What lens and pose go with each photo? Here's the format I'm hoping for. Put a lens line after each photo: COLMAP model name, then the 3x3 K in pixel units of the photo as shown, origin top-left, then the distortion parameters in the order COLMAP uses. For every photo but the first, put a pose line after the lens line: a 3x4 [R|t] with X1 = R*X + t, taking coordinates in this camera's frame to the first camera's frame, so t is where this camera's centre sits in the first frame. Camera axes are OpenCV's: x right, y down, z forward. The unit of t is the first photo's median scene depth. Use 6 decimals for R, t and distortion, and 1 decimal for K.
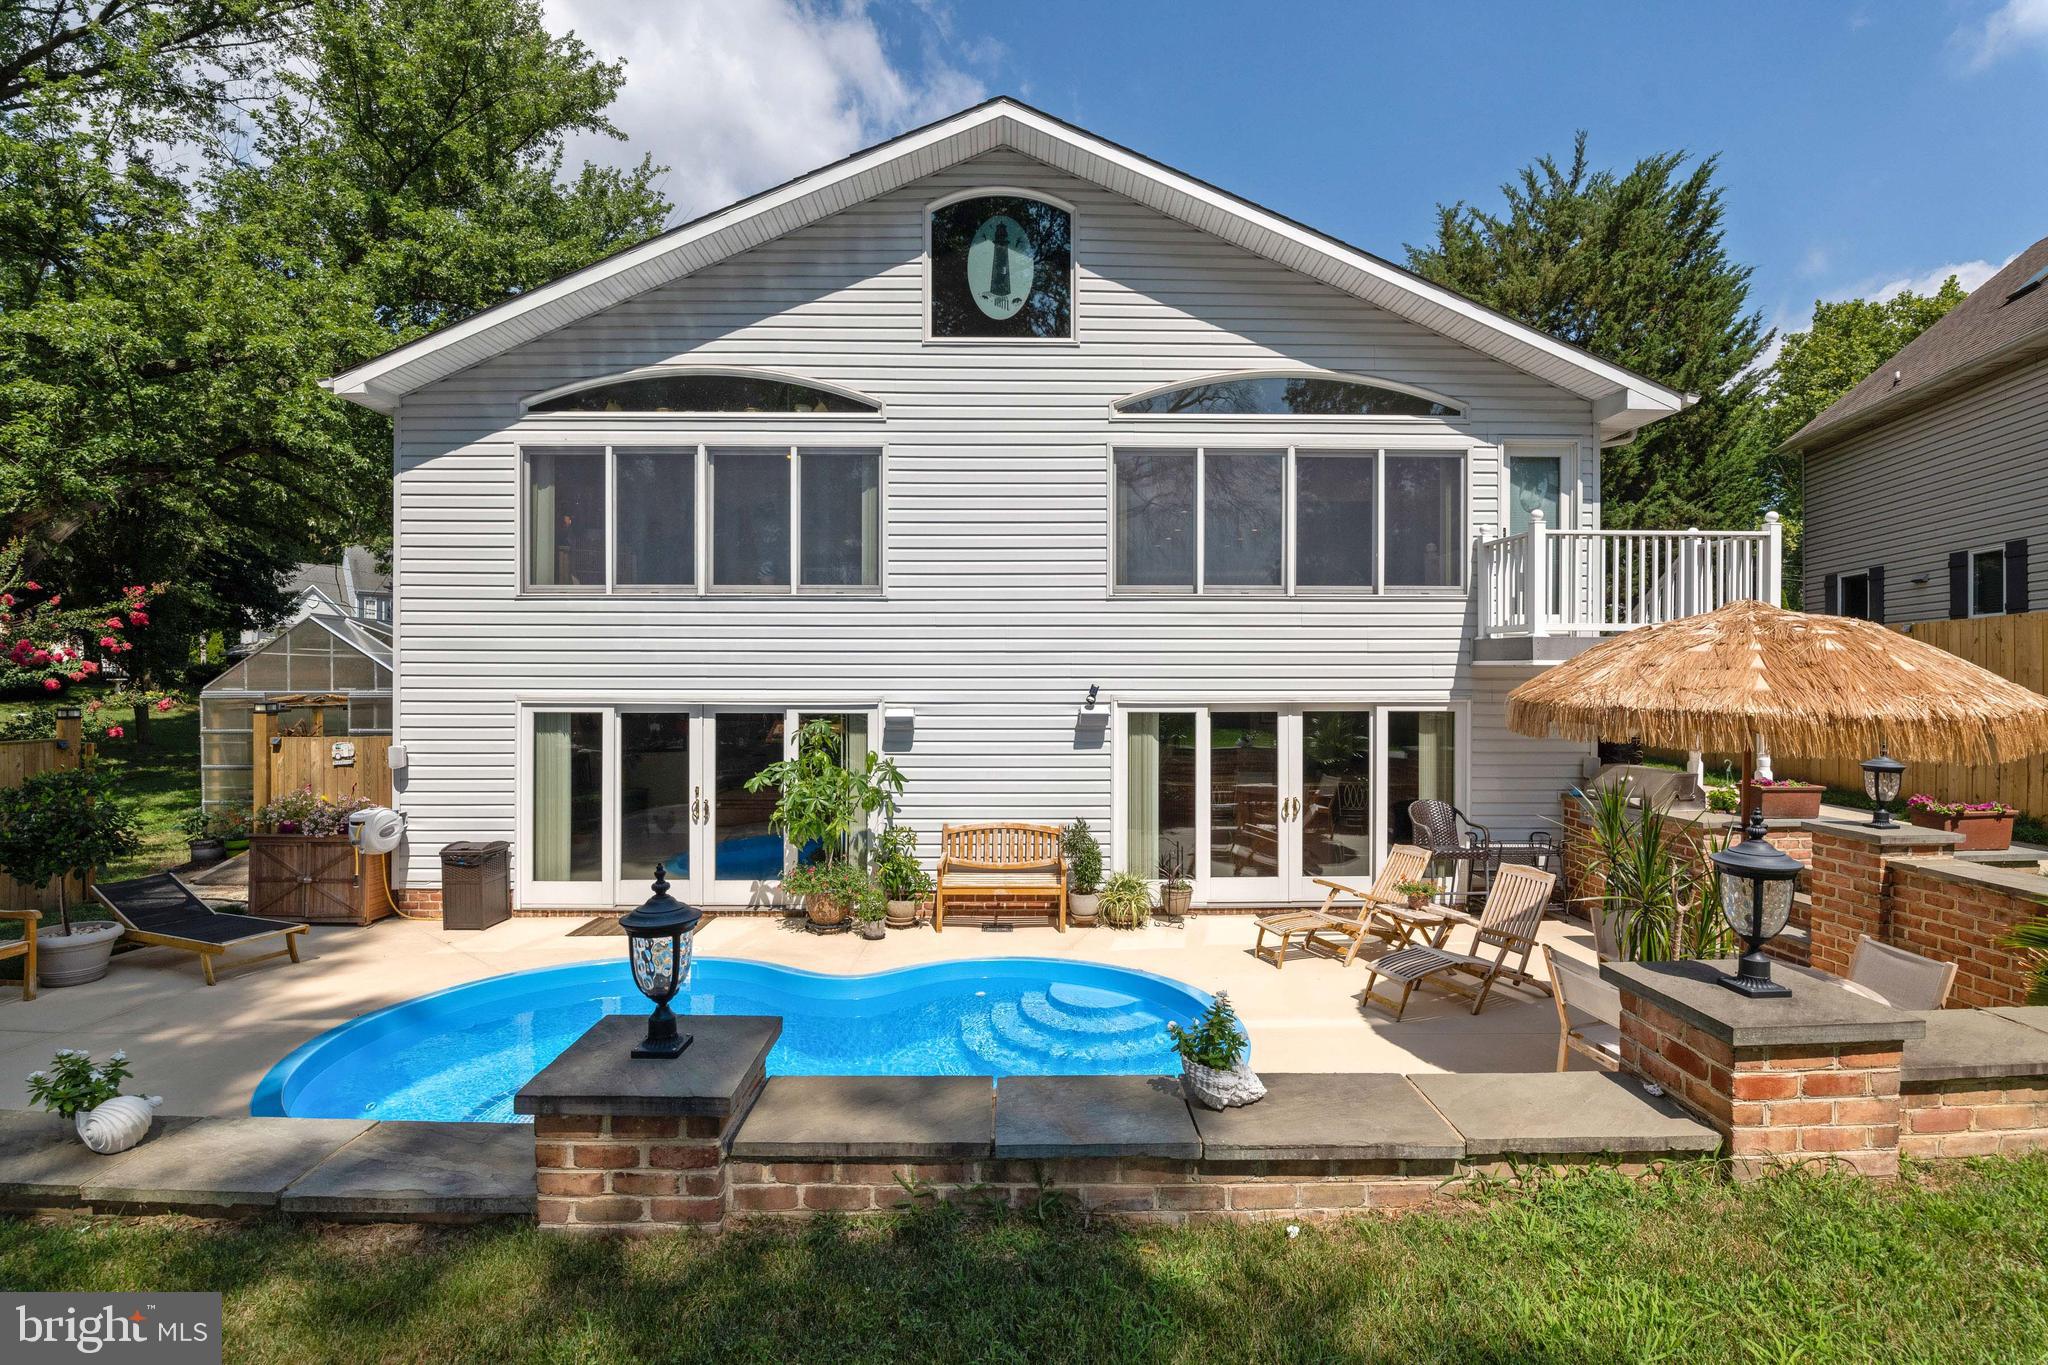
lens RADIAL K [[919.0, 0, 1024.0], [0, 919.0, 682.5], [0, 0, 1]] dist [-0.014622, -0.008134]
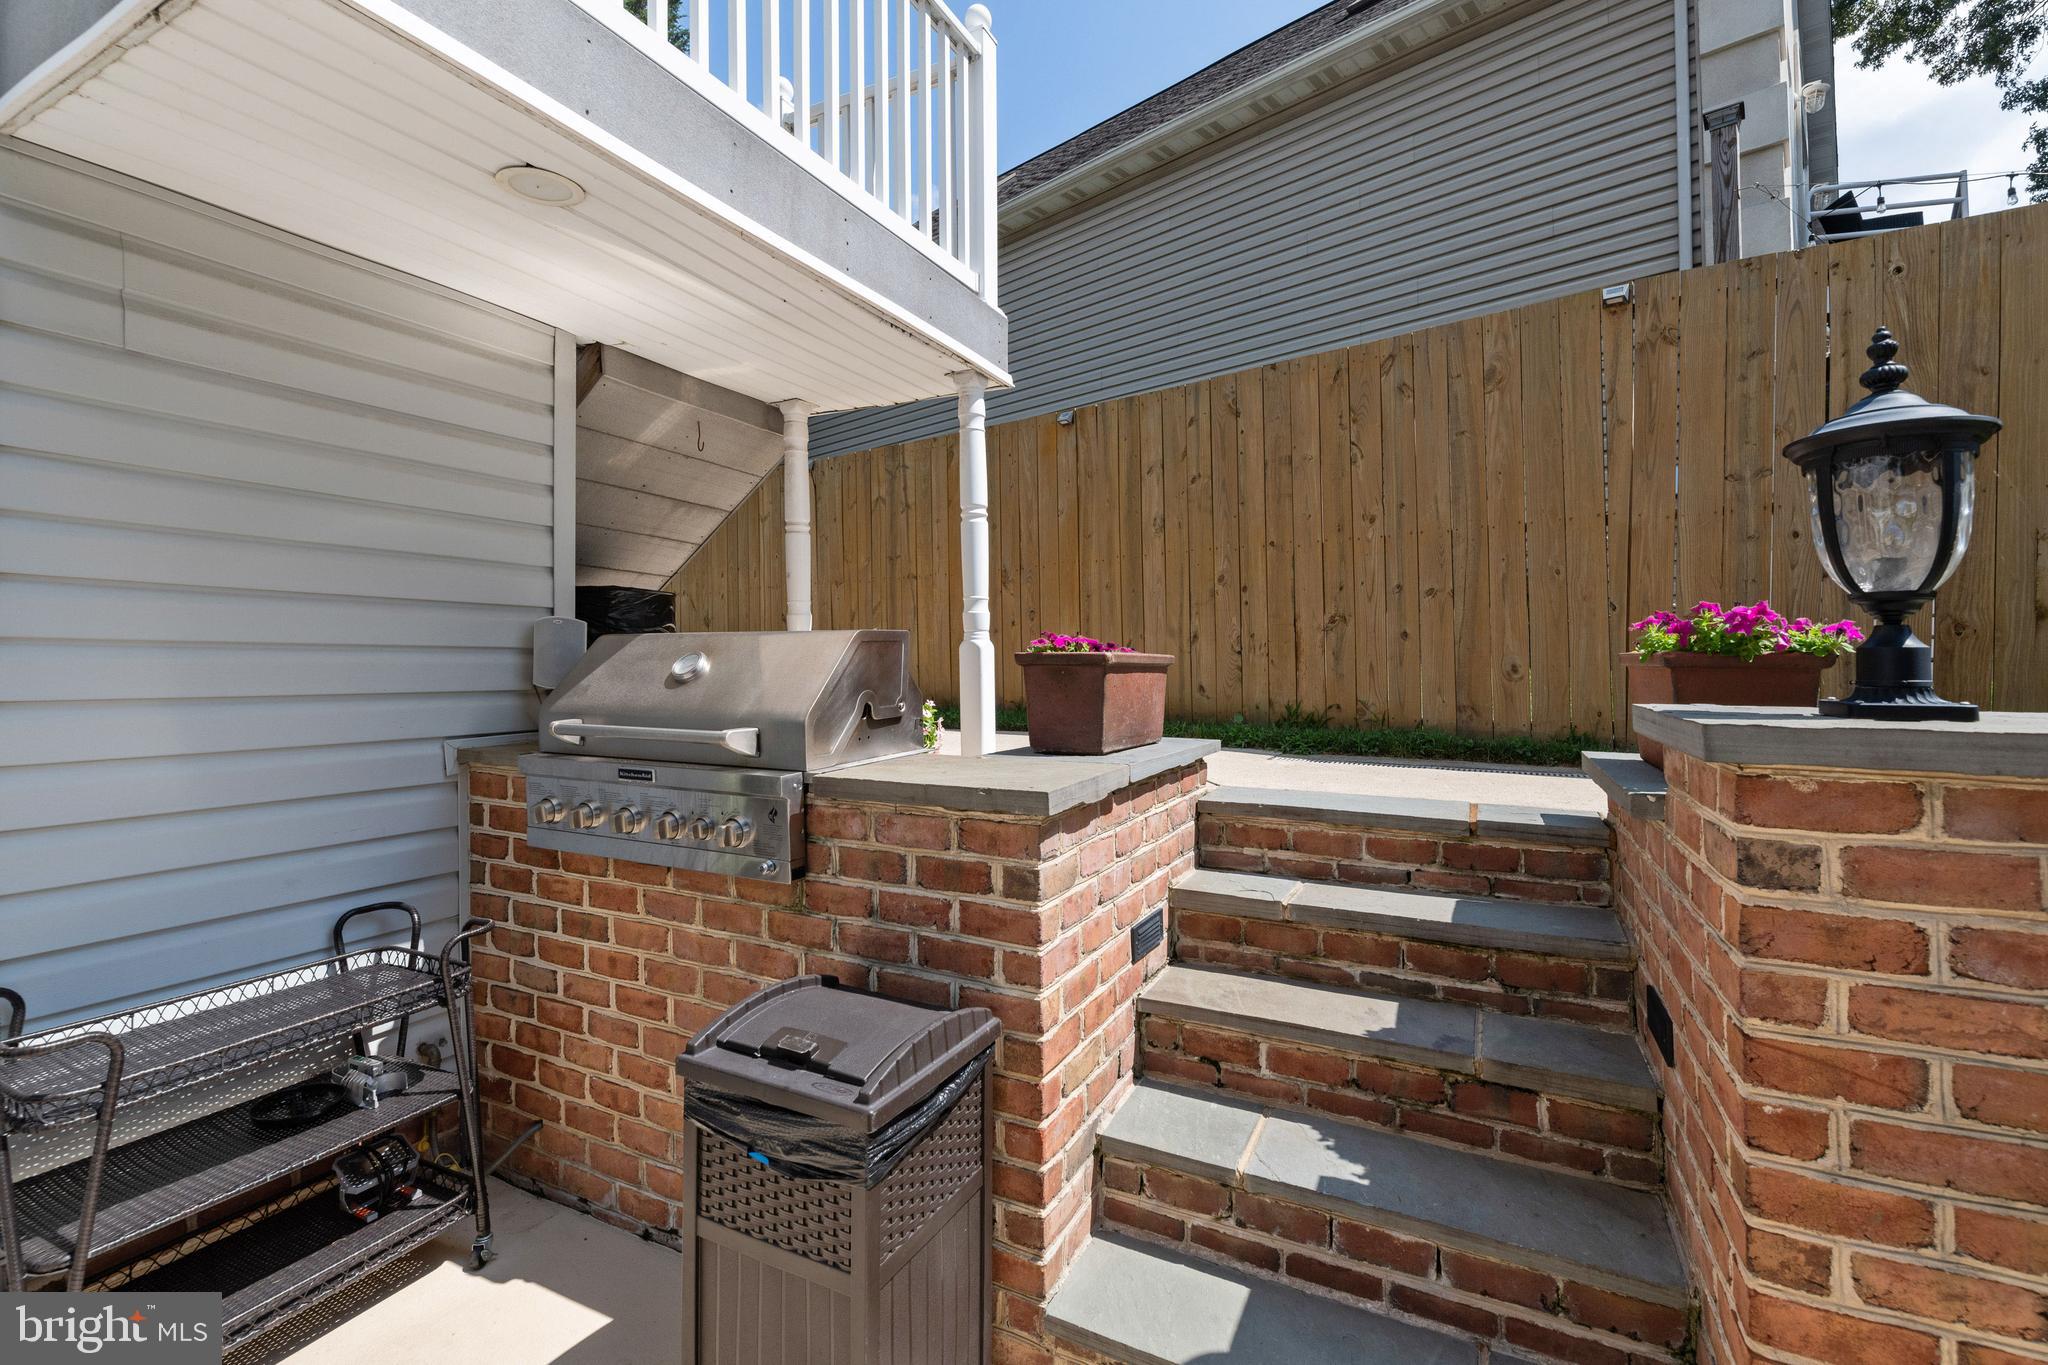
lens RADIAL K [[919.0, 0, 1024.0], [0, 919.0, 682.5], [0, 0, 1]] dist [-0.014622, -0.008134]
pose [[0.467693, -0.017707, 0.883713, 0.421199], [-0.010677, 0.999613, 0.025680, 0.092962], [-0.883826, -0.021446, 0.467323, 0.713339]]
